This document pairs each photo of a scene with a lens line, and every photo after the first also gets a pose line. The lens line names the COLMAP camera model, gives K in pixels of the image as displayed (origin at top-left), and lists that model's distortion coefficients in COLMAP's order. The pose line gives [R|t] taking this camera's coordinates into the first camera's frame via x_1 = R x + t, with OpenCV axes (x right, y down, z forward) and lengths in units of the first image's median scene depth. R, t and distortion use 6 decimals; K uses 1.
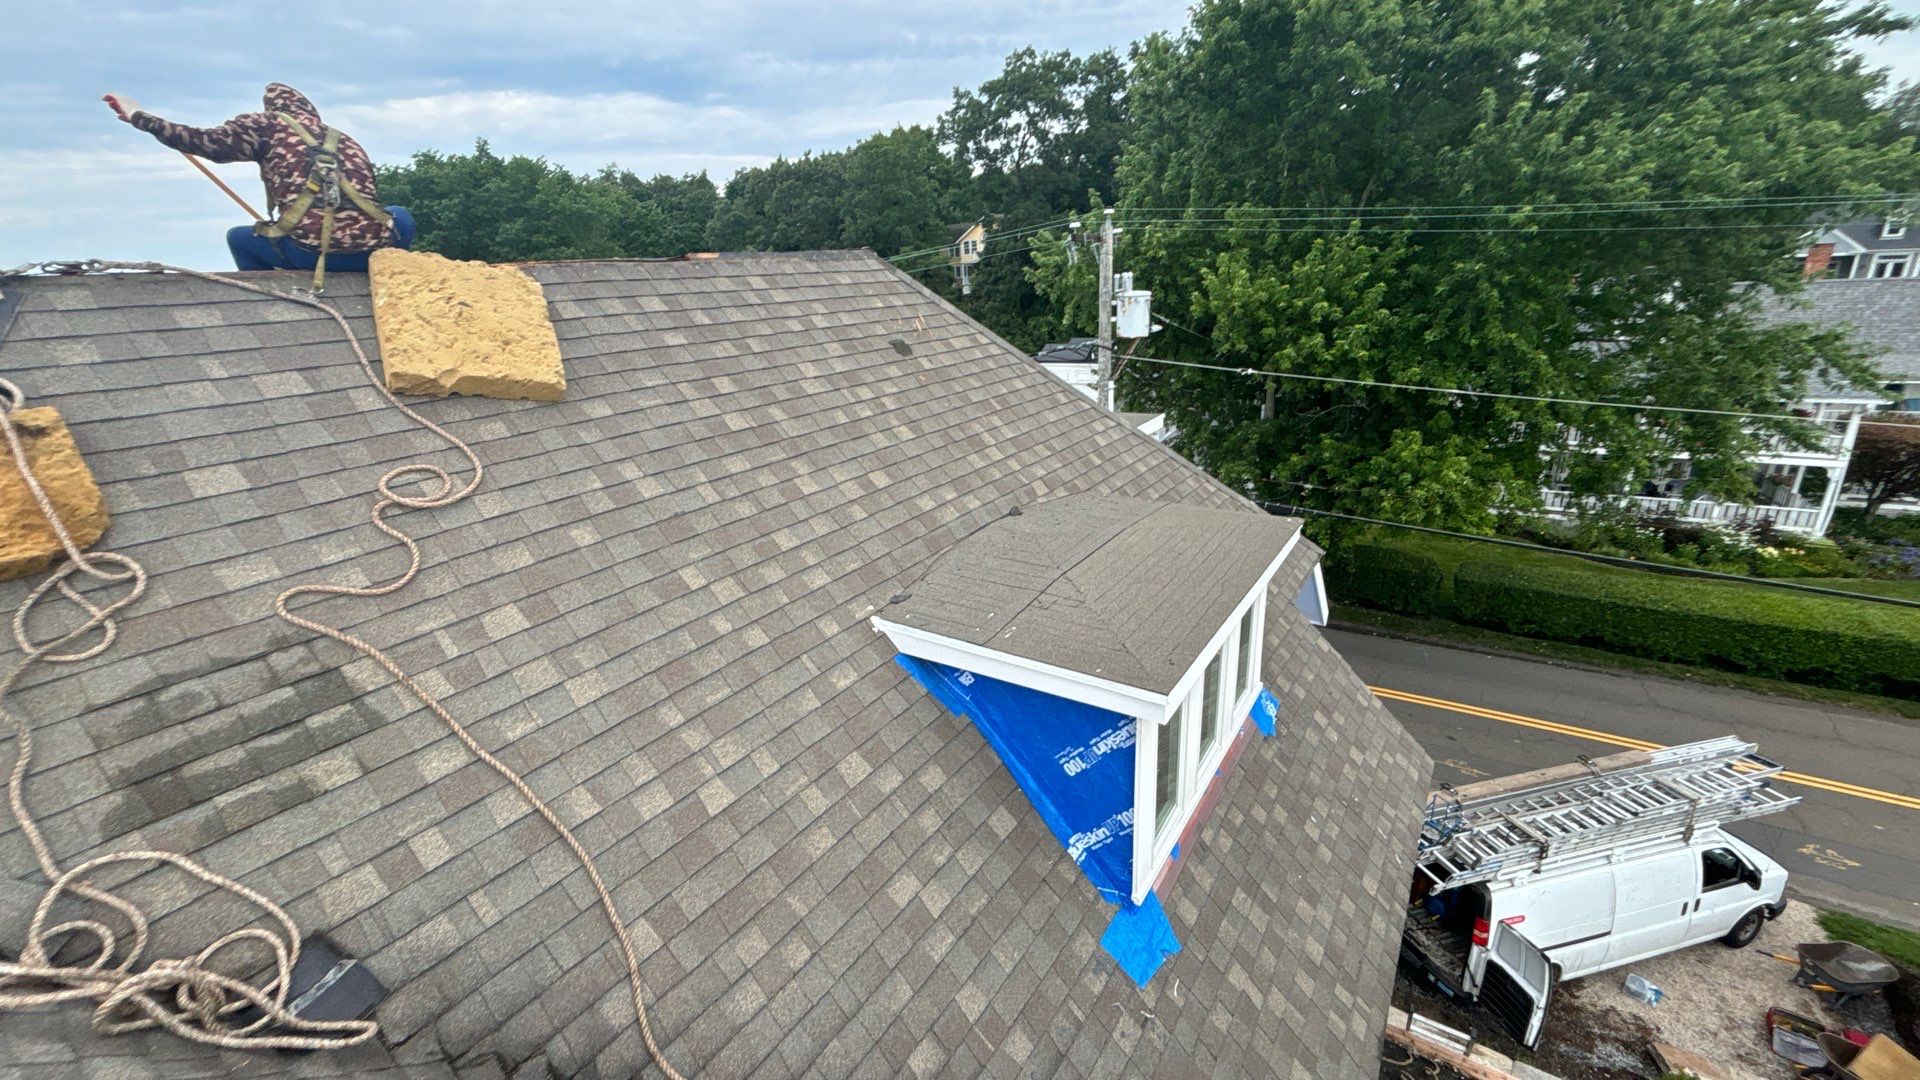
lens RADIAL K [[766.7, 0, 960.0], [0, 766.7, 540.0], [0, 0, 1]] dist [-0.002850, -0.000201]
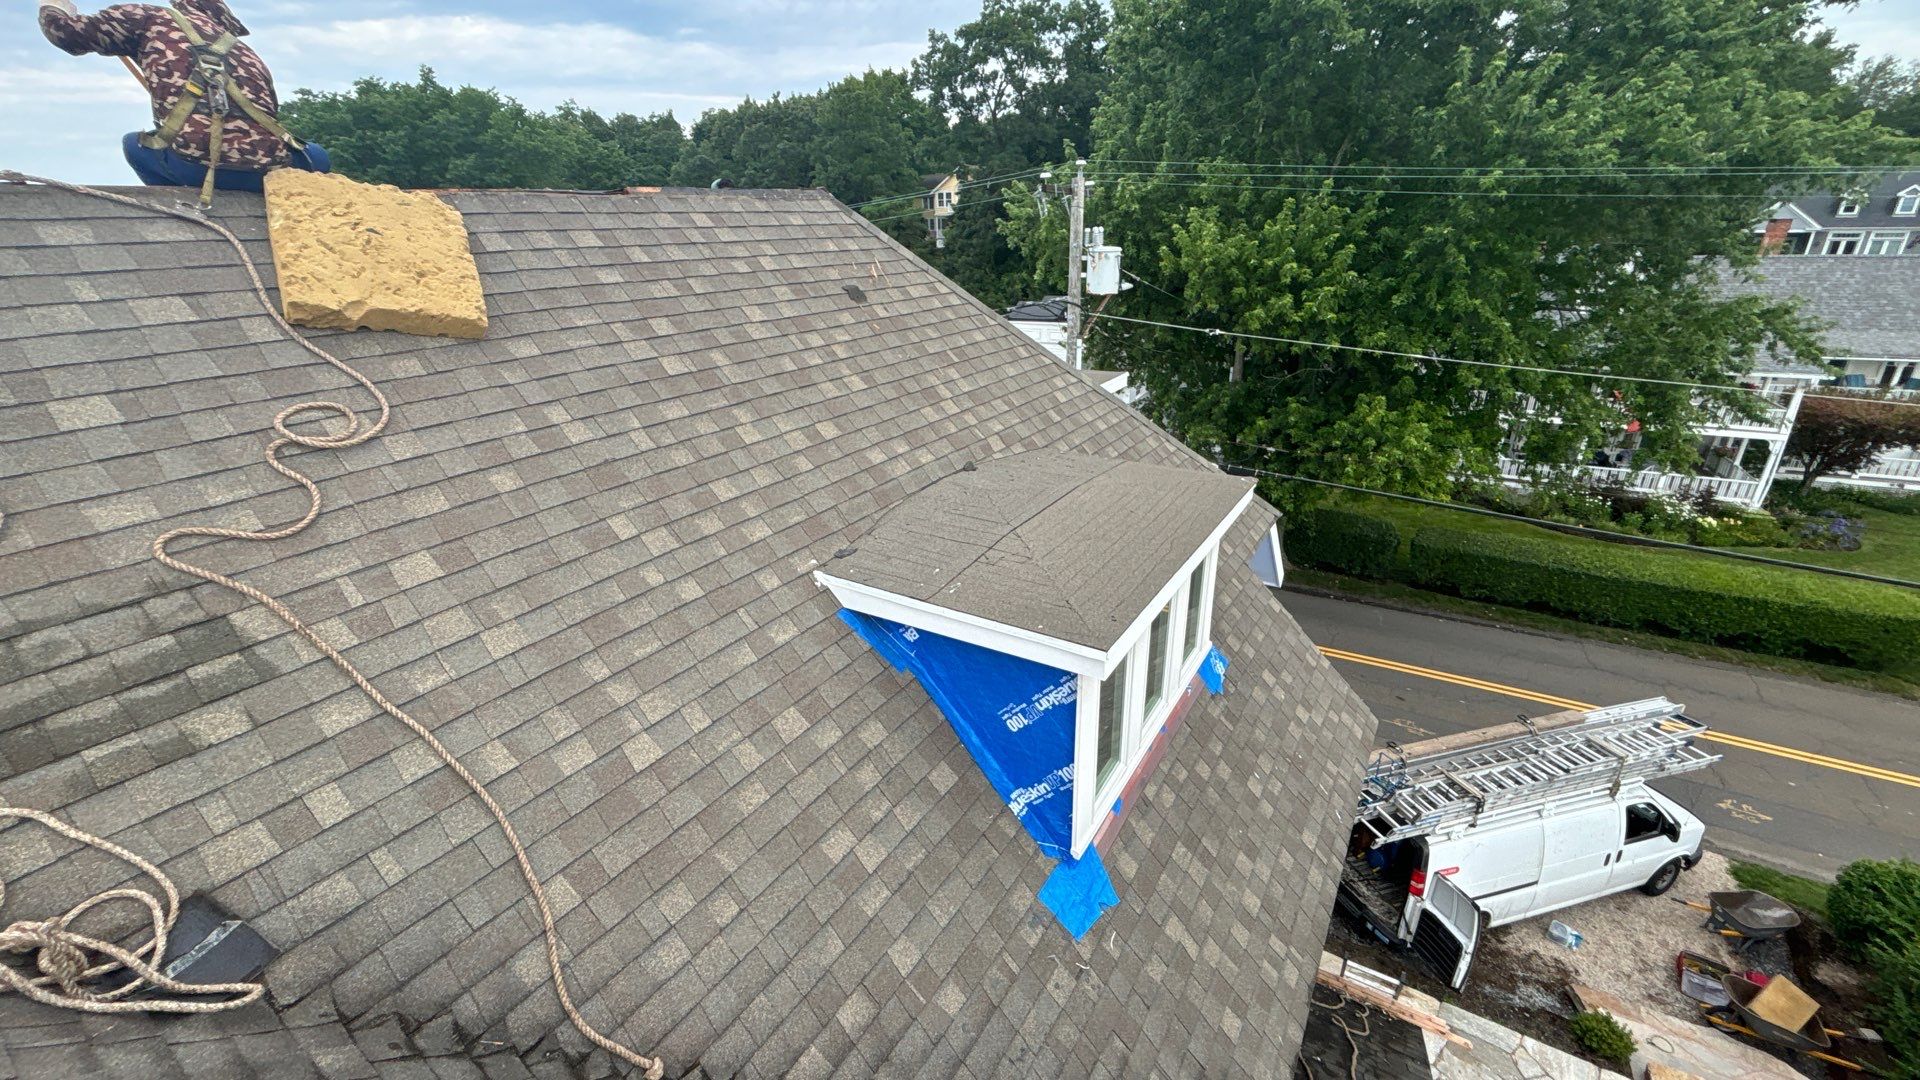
lens RADIAL K [[766.7, 0, 960.0], [0, 766.7, 540.0], [0, 0, 1]] dist [-0.002850, -0.000201]
pose [[0.999184, 0.012987, 0.038238, 0.016276], [-0.014976, 0.998525, 0.052196, 0.004005], [-0.037504, -0.052726, 0.997905, 0.011922]]
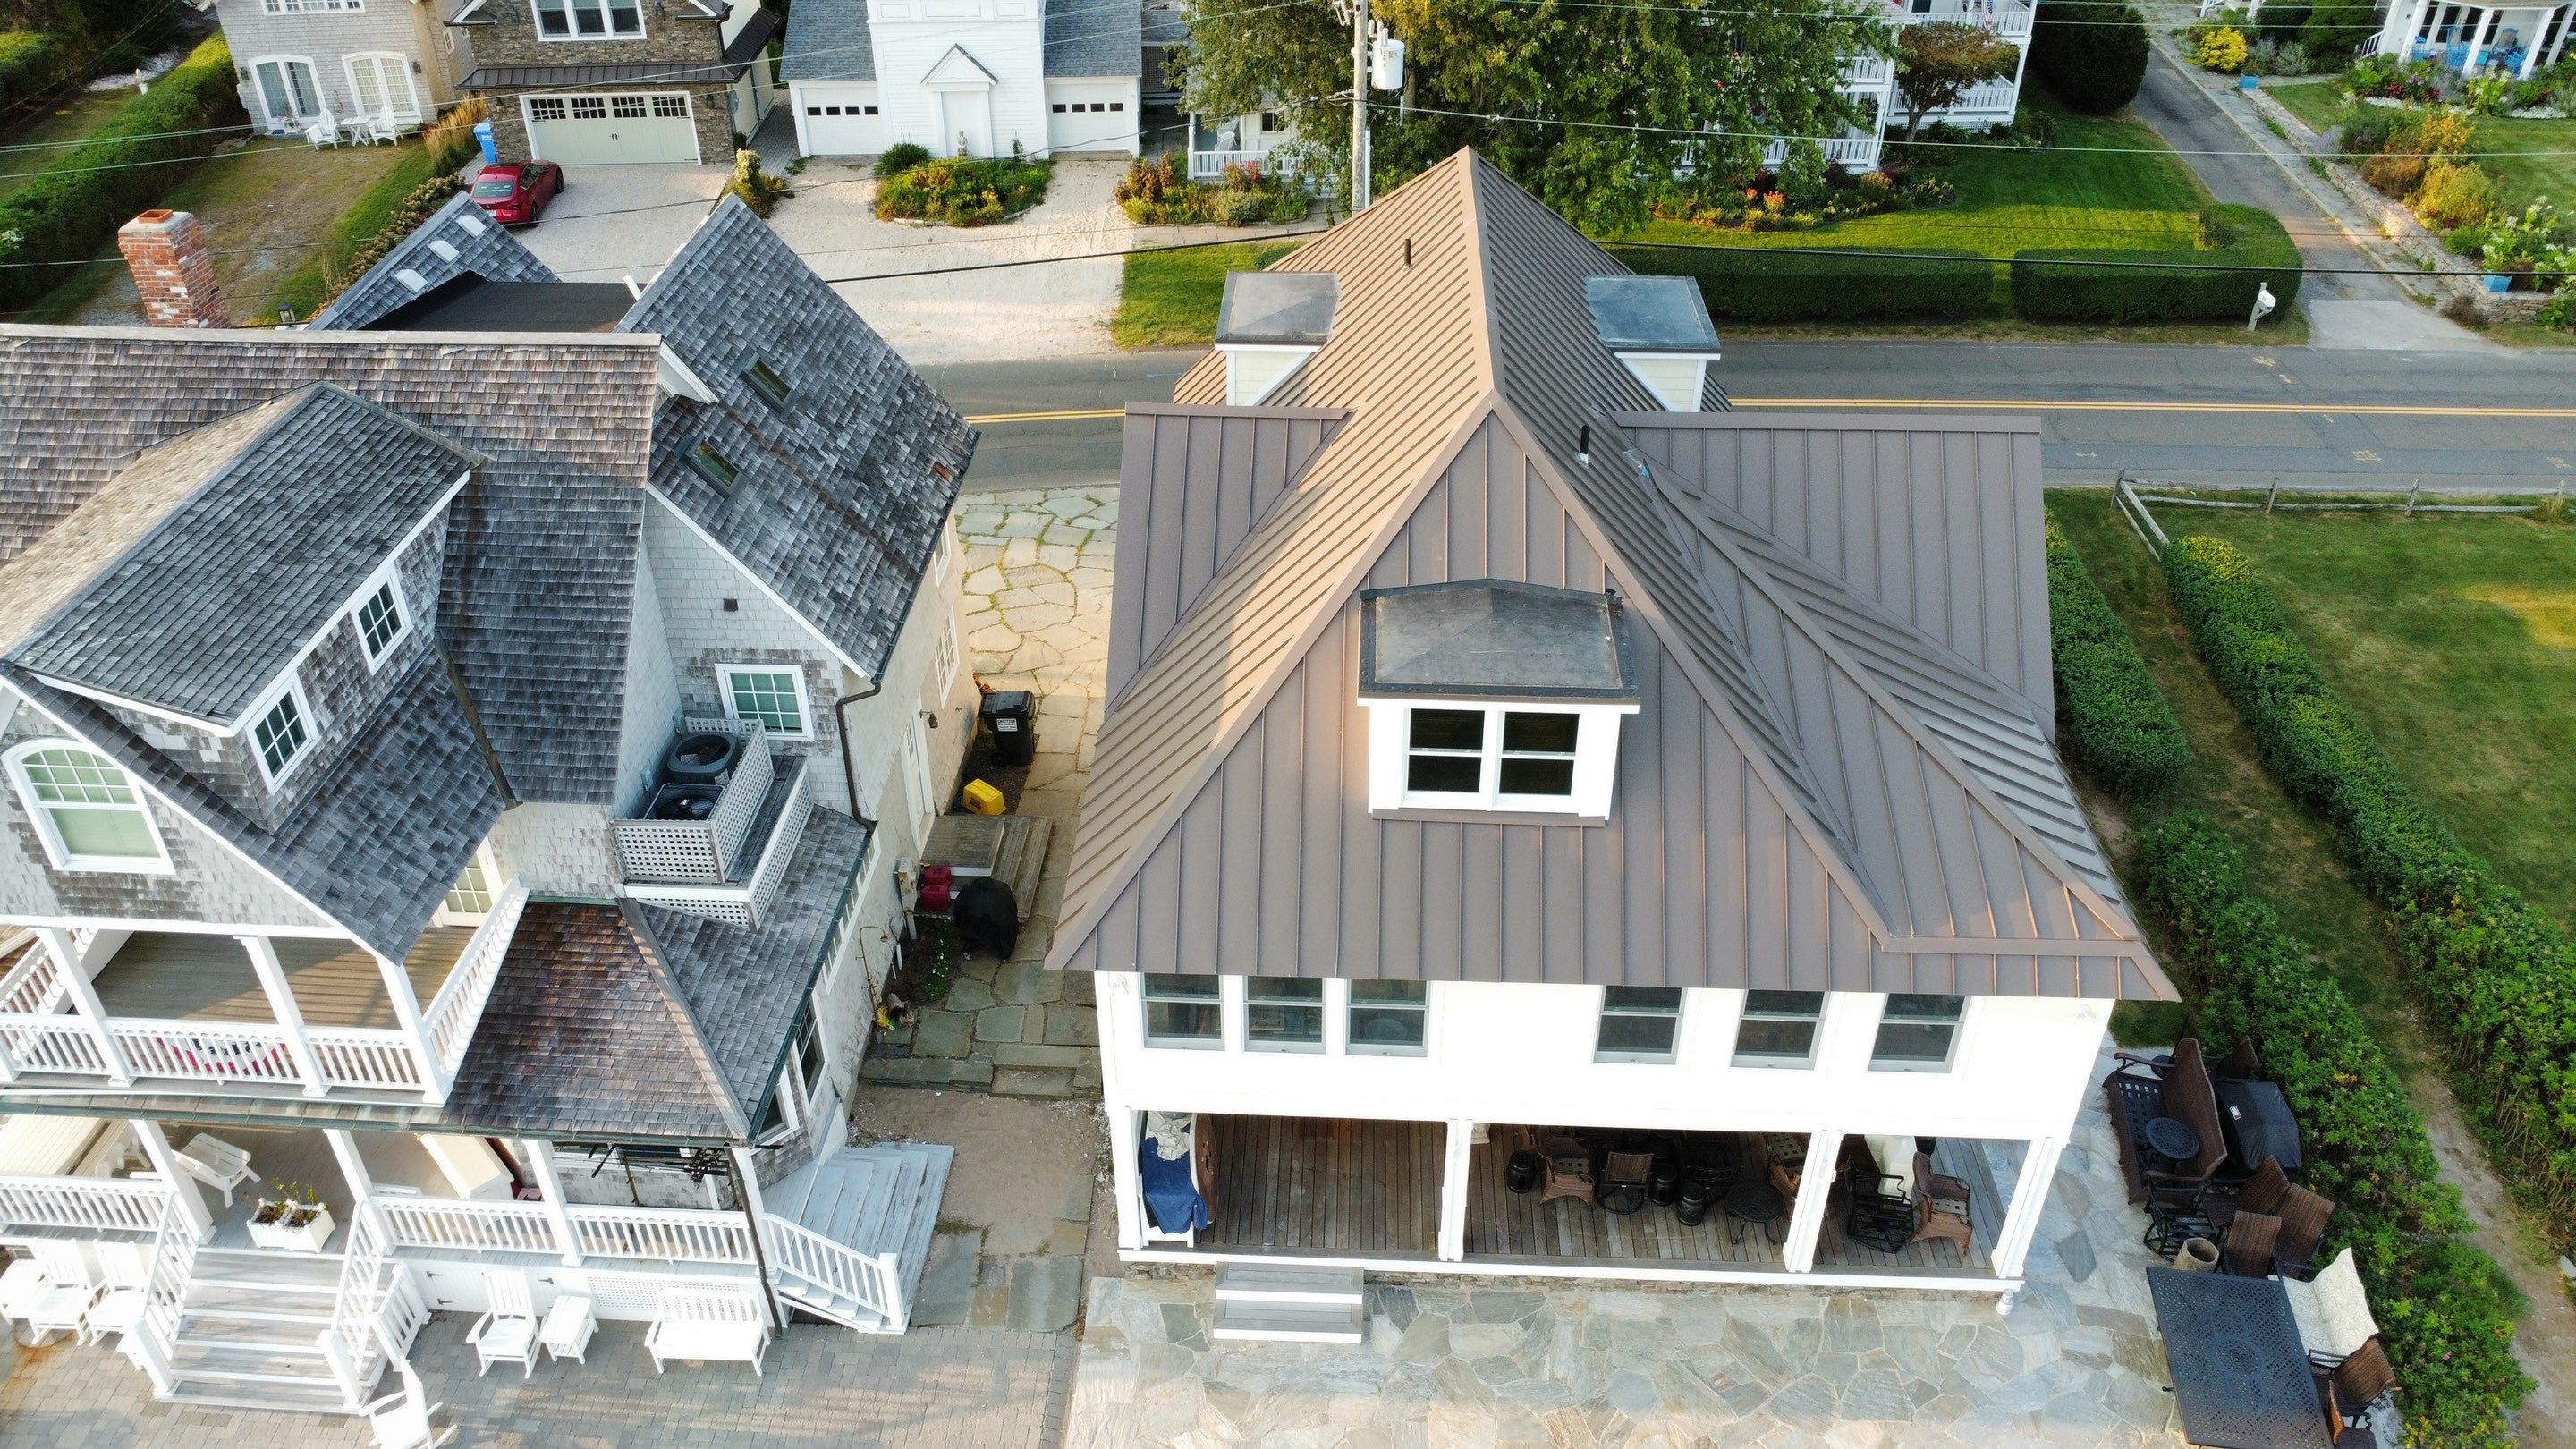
lens RADIAL K [[1857.4, 0, 1279.0], [0, 1857.4, 734.6], [0, 0, 1]] dist [-0.028103, -0.007726]
pose [[0.853137, -0.260214, 0.452158, -2.284083], [0.134680, 0.947199, 0.290991, -0.329000], [-0.504003, -0.187358, 0.843136, -2.185311]]
